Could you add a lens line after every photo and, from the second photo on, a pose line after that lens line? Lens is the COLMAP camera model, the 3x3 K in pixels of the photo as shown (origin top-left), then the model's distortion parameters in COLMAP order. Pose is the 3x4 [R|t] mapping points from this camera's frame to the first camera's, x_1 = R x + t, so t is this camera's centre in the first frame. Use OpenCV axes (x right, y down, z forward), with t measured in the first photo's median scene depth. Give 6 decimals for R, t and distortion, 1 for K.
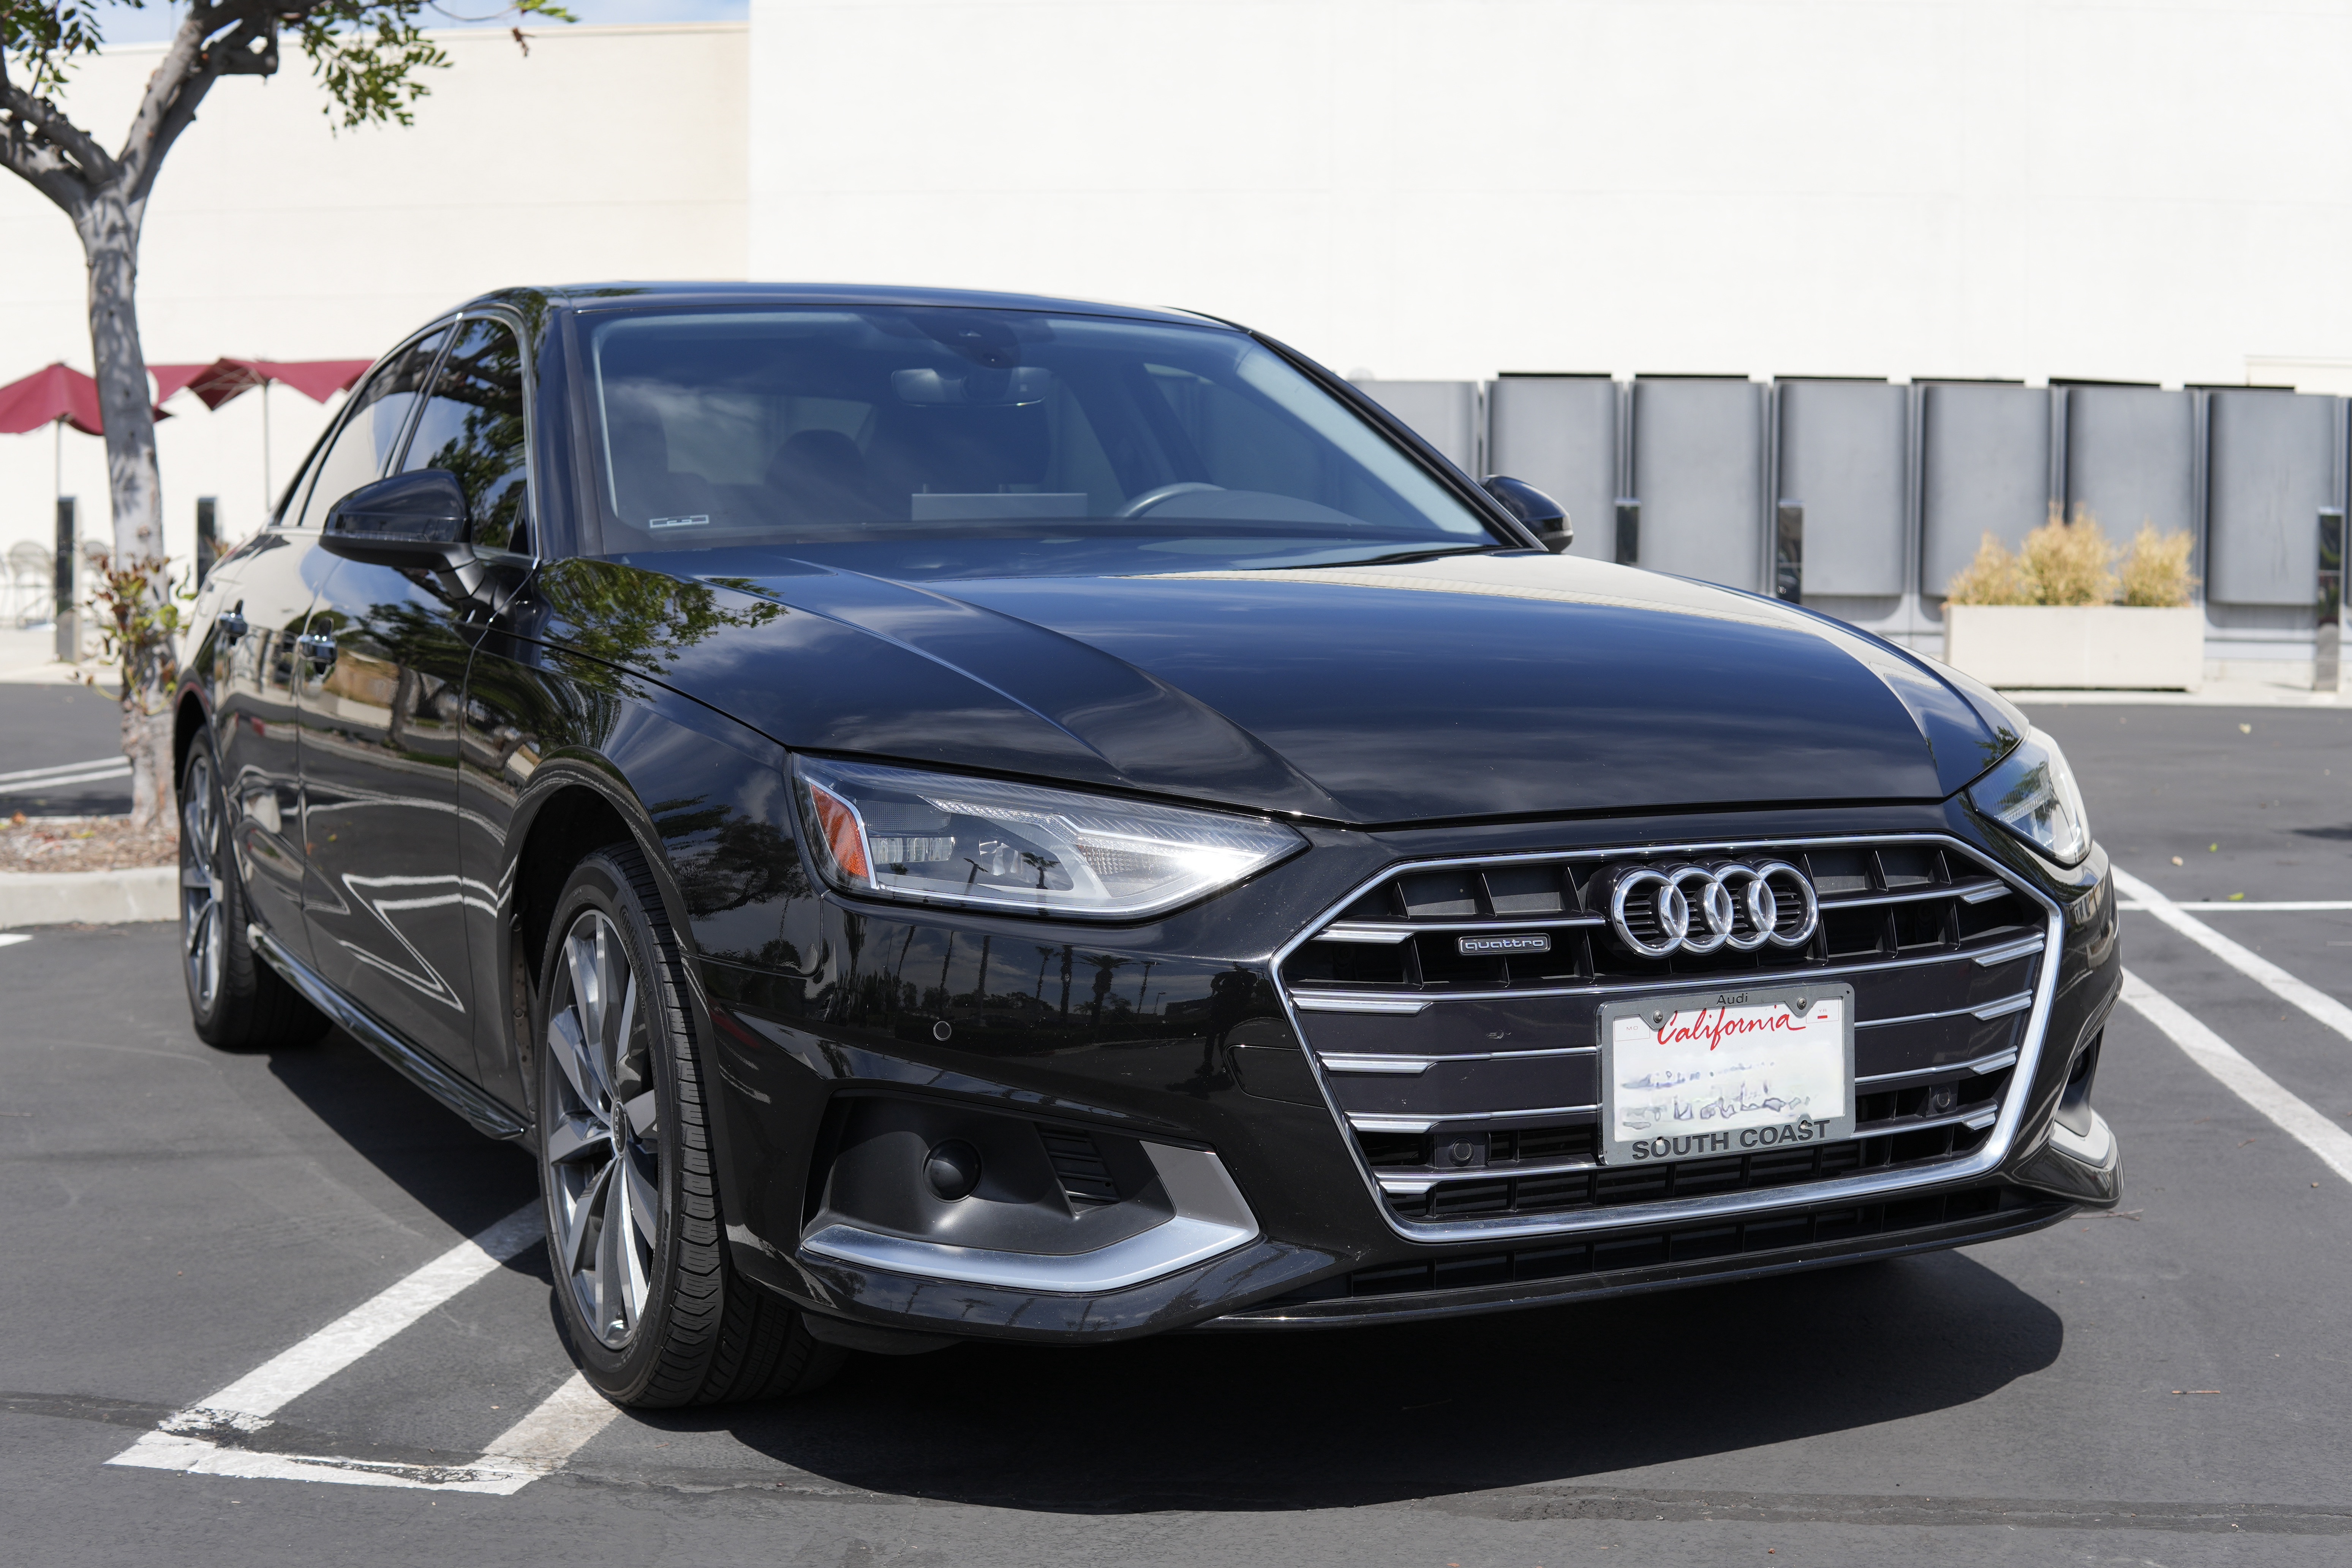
lens RADIAL K [[3183.6, 0, 1176.0], [0, 3183.6, 784.0], [0, 0, 1]] dist [-0.185061, -0.164986]
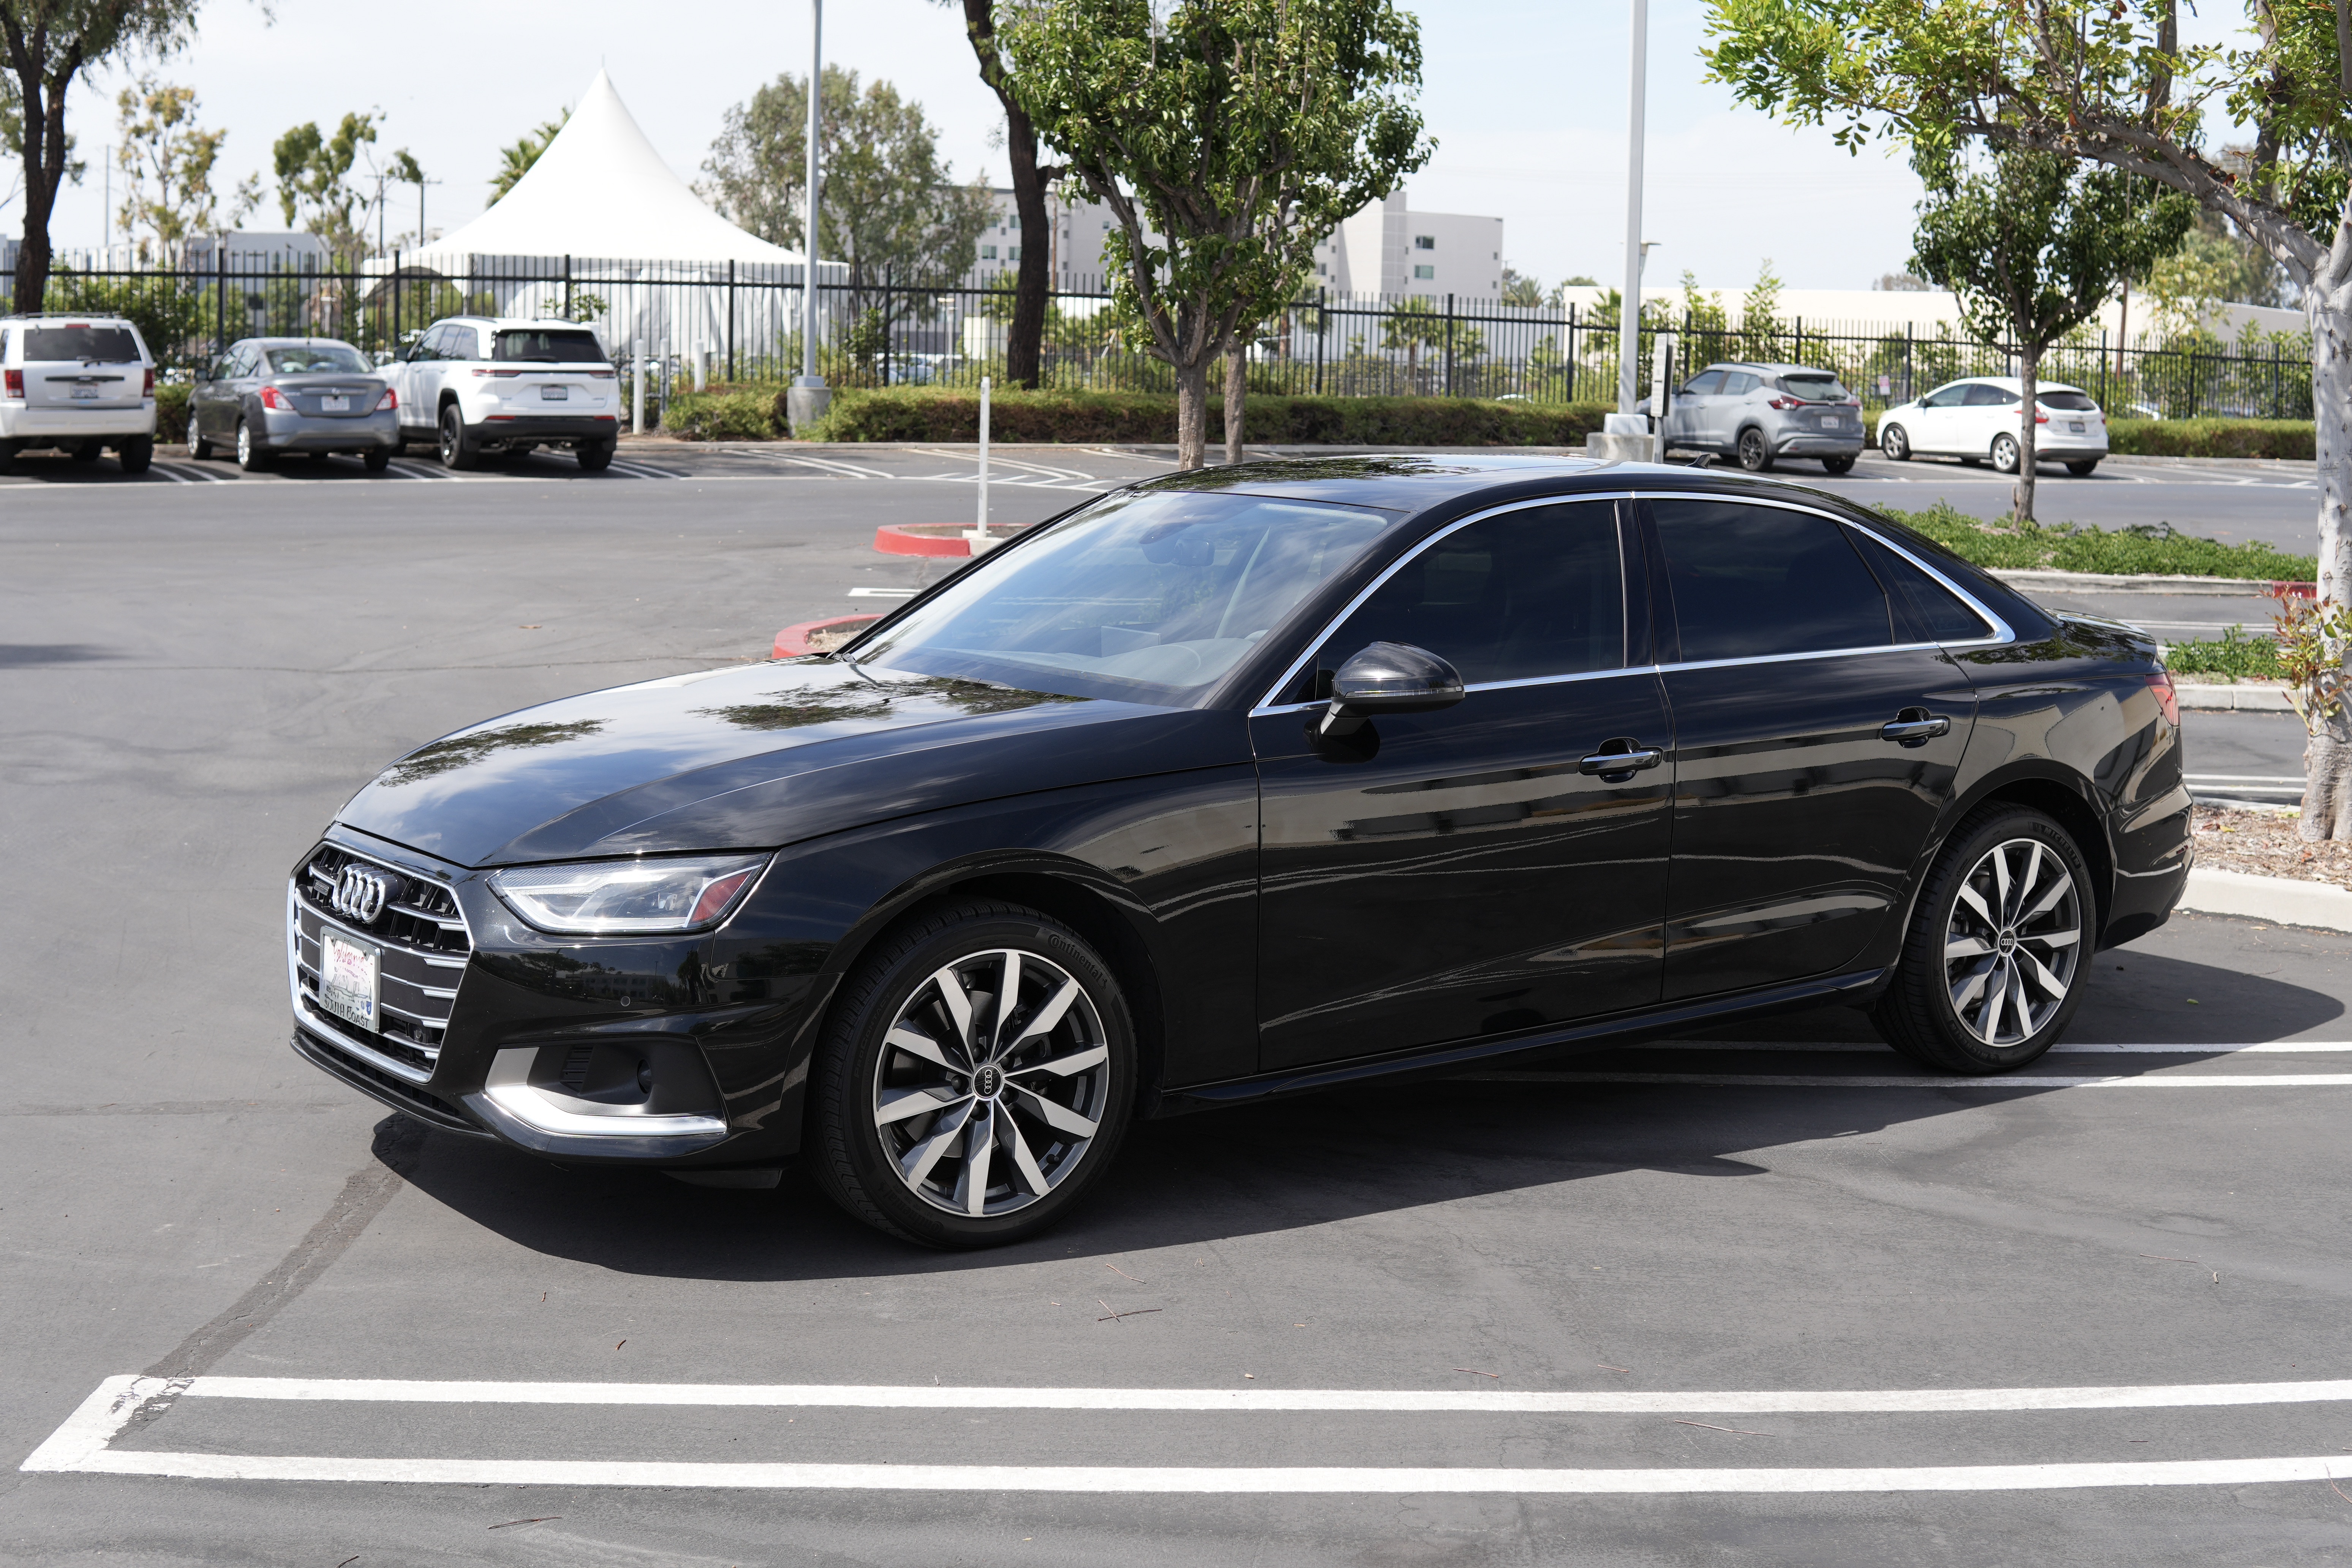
lens RADIAL K [[3183.6, 0, 1176.0], [0, 3183.6, 784.0], [0, 0, 1]] dist [-0.185061, -0.164986]
pose [[0.139928, 0.124951, -0.982246, 1.962037], [-0.084049, 0.989924, 0.113955, -0.265820], [0.986588, 0.066611, 0.149020, 1.126113]]
